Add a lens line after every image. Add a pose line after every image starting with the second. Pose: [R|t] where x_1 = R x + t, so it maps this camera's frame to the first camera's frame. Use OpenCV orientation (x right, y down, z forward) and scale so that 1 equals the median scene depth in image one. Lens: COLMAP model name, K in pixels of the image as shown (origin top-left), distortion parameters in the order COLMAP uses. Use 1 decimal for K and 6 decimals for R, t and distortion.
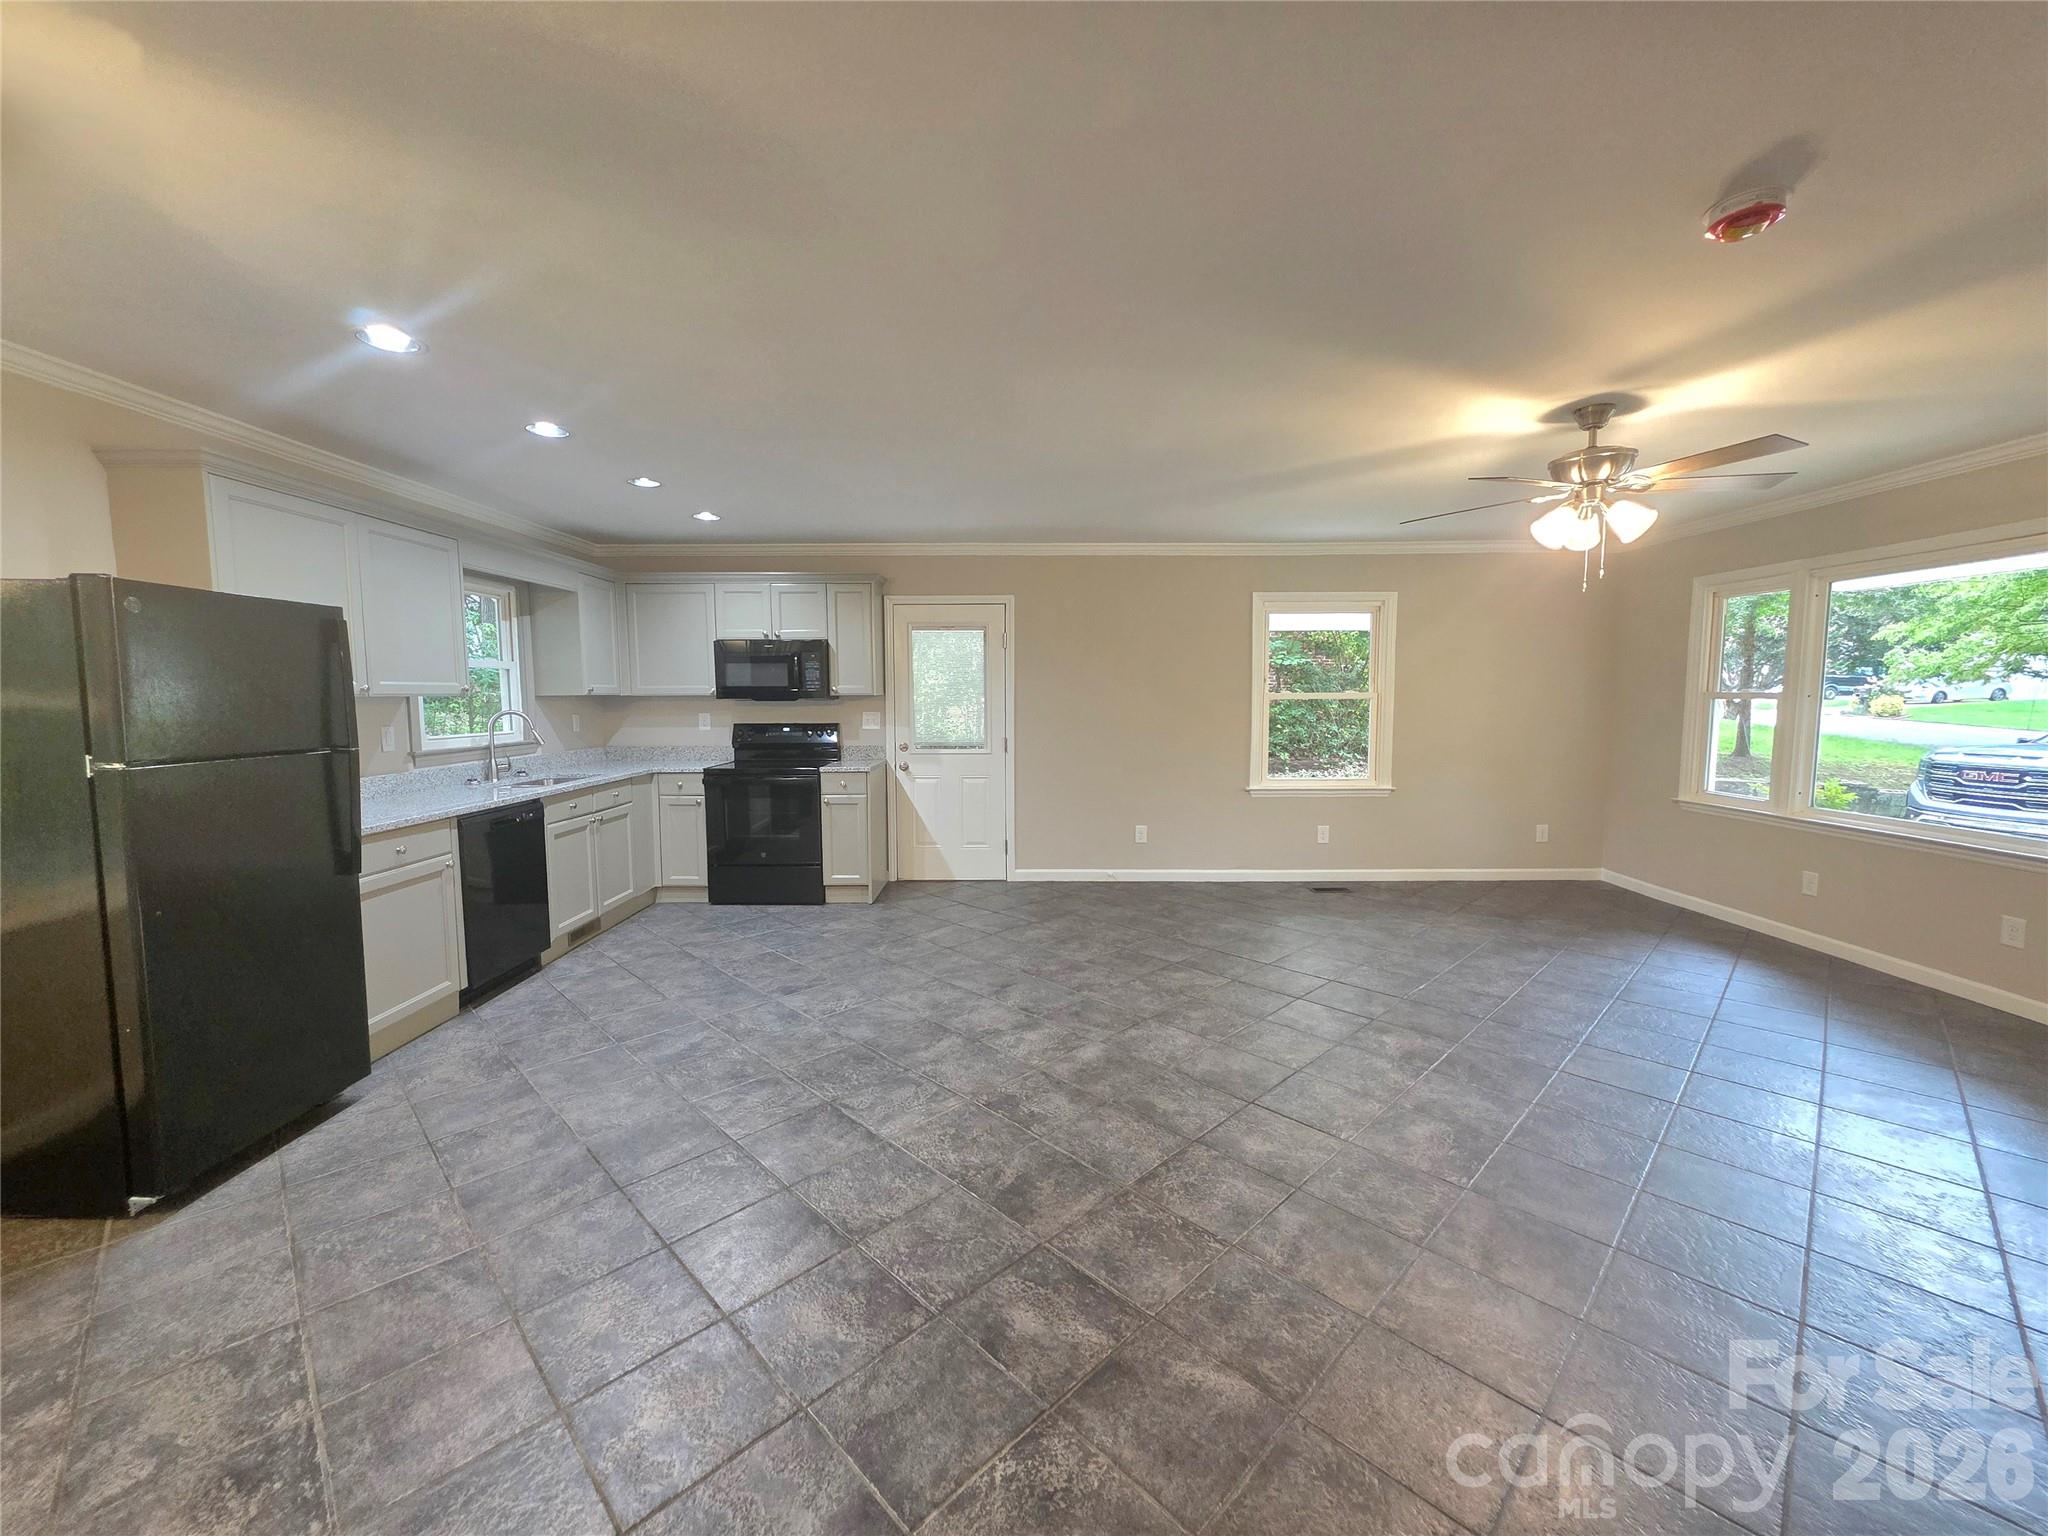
lens RADIAL K [[816.5, 0, 1018.5], [0, 816.5, 768.1], [0, 0, 1]] dist [0.002672, -0.000346]
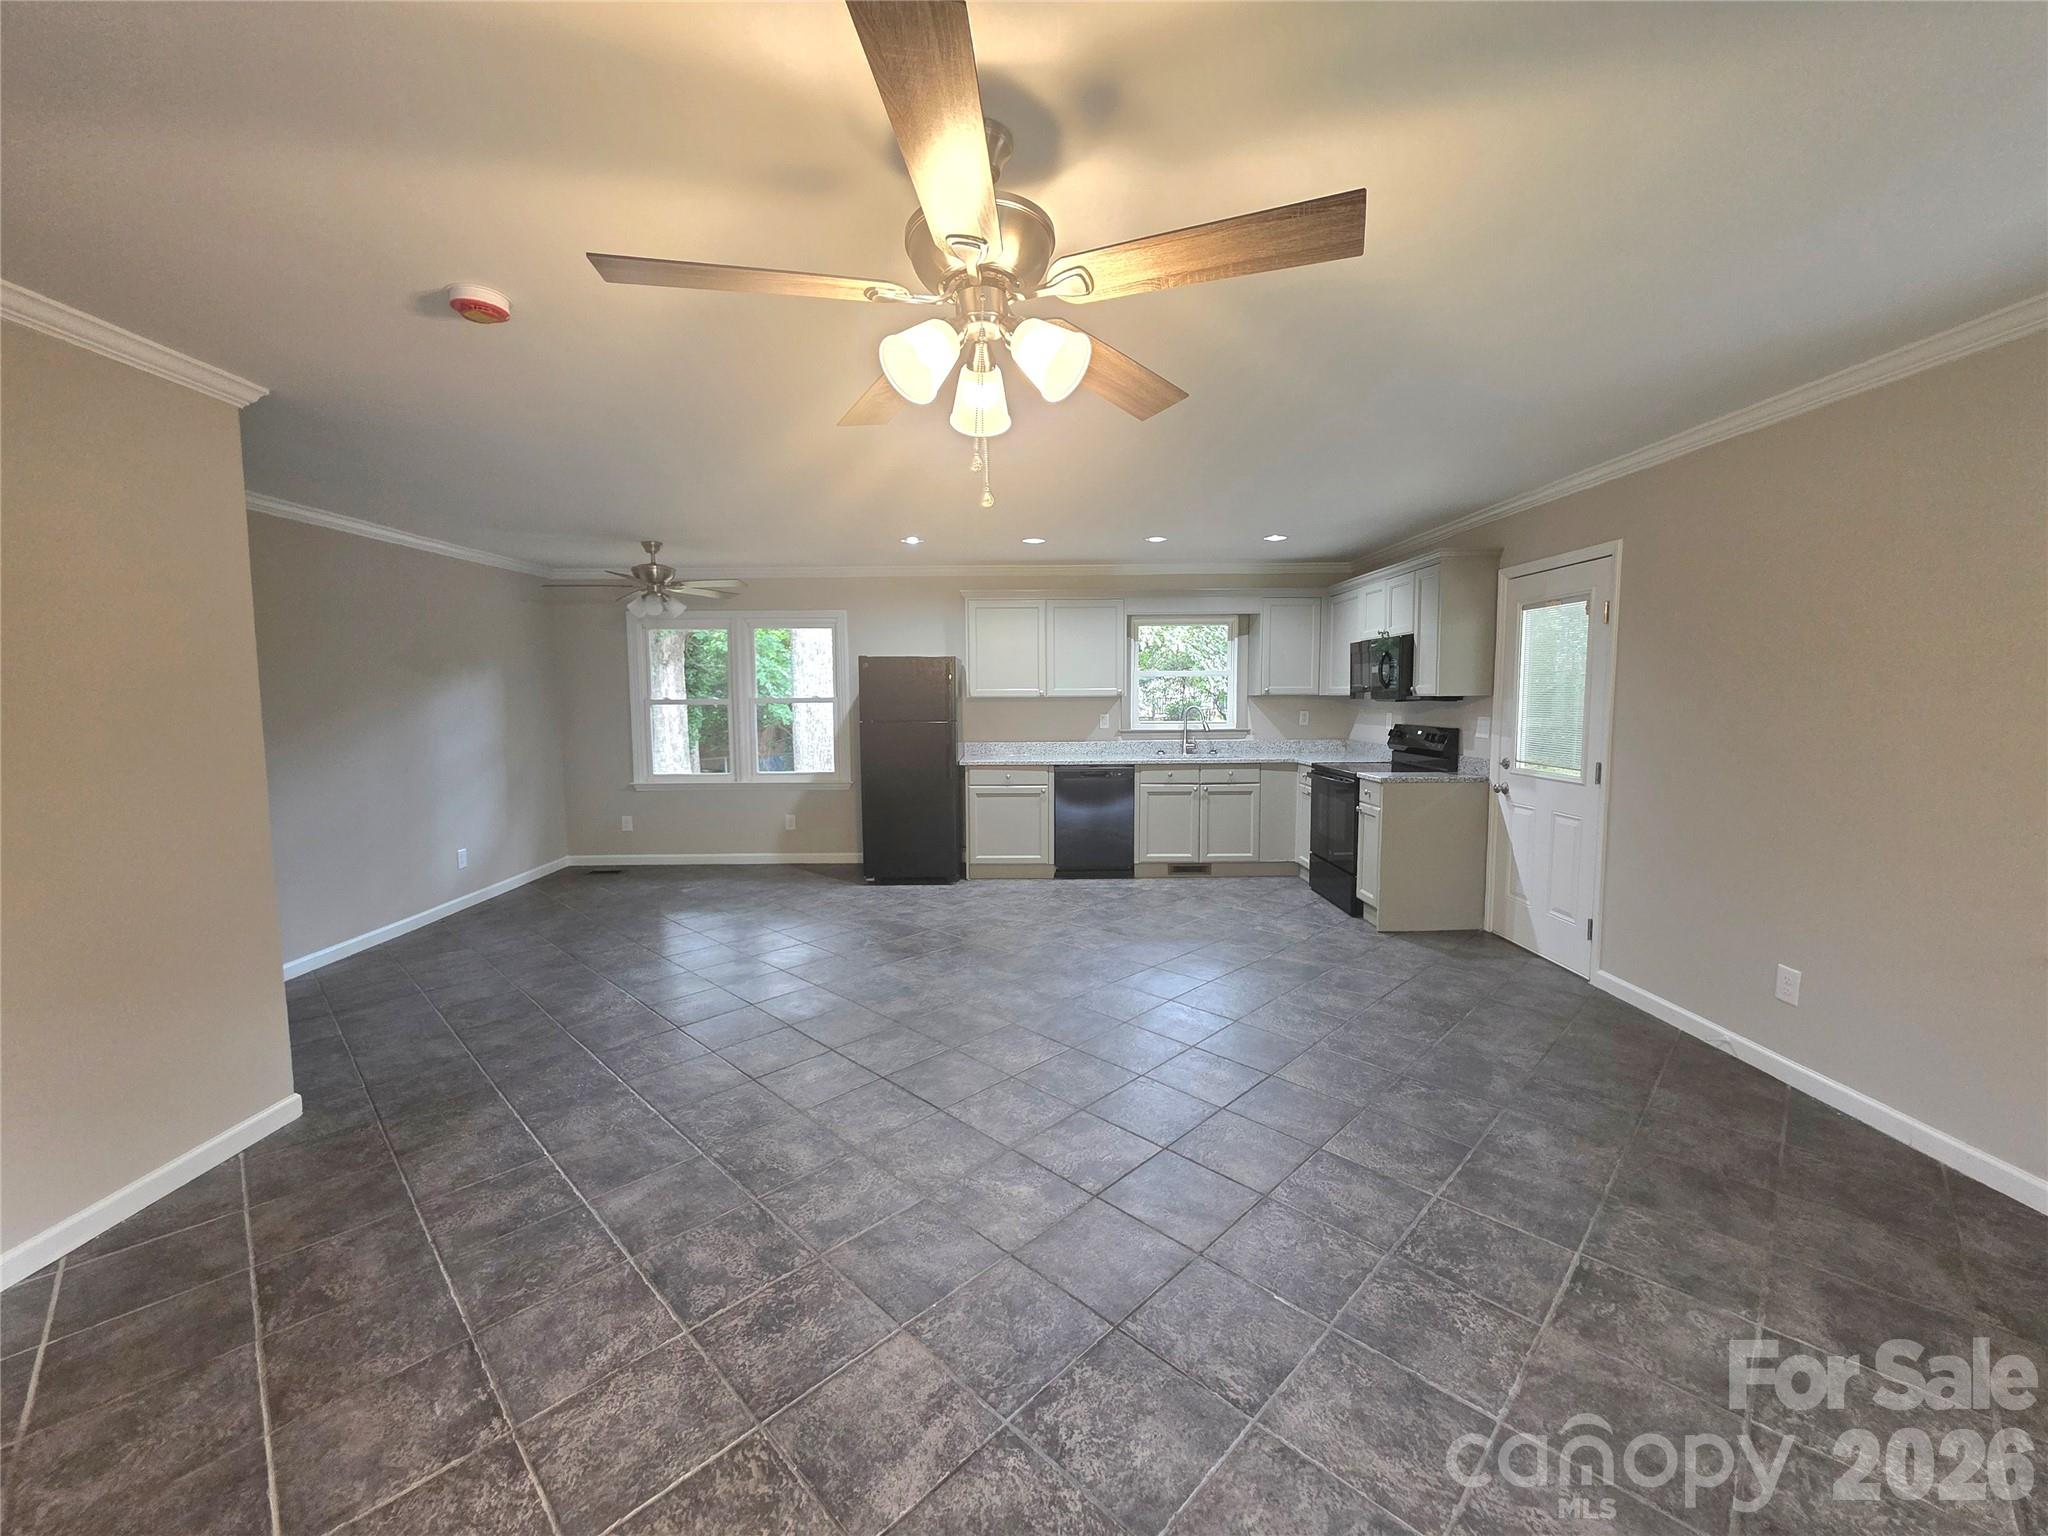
lens RADIAL K [[816.5, 0, 1018.3], [0, 816.5, 762.8], [0, 0, 1]] dist [0.002672, -0.000346]
pose [[0.010133, 0.087010, -0.996156, 0.712073], [-0.085697, 0.992617, 0.085830, -0.060703], [0.996270, 0.084498, 0.017515, 0.602895]]
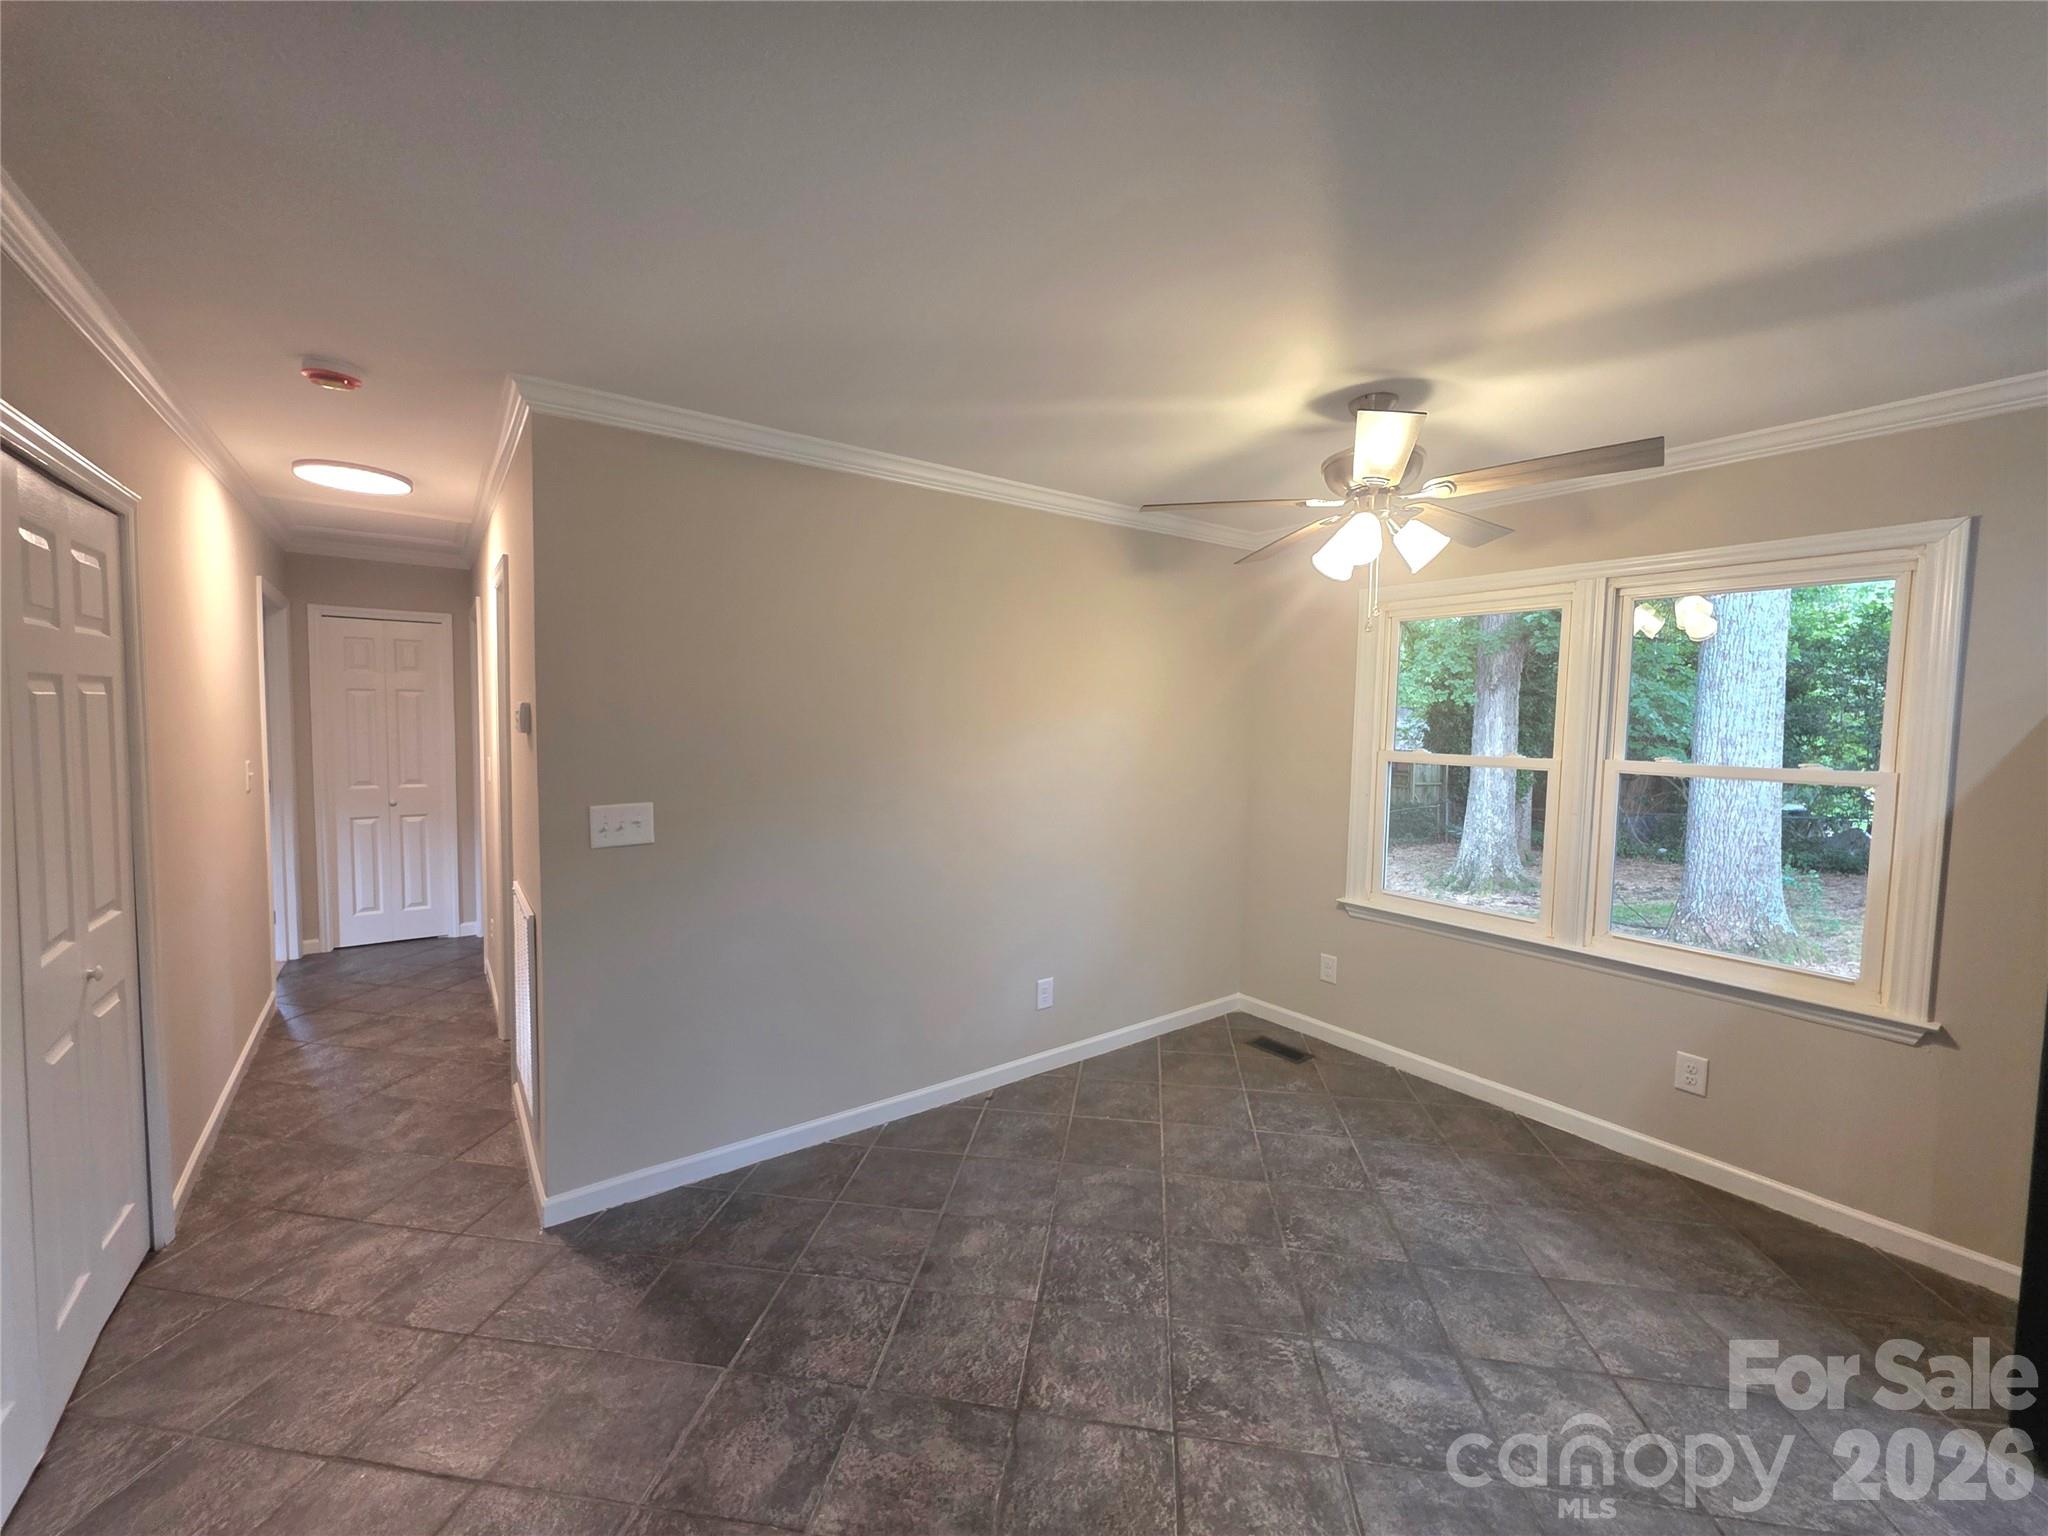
lens RADIAL K [[816.5, 0, 1021.5], [0, 816.5, 766.8], [0, 0, 1]] dist [0.002672, -0.000346]
pose [[-0.804490, 0.024500, -0.593460, 0.058684], [-0.069750, 0.988339, 0.135356, -0.053894], [0.589856, 0.150286, -0.793400, 0.397986]]
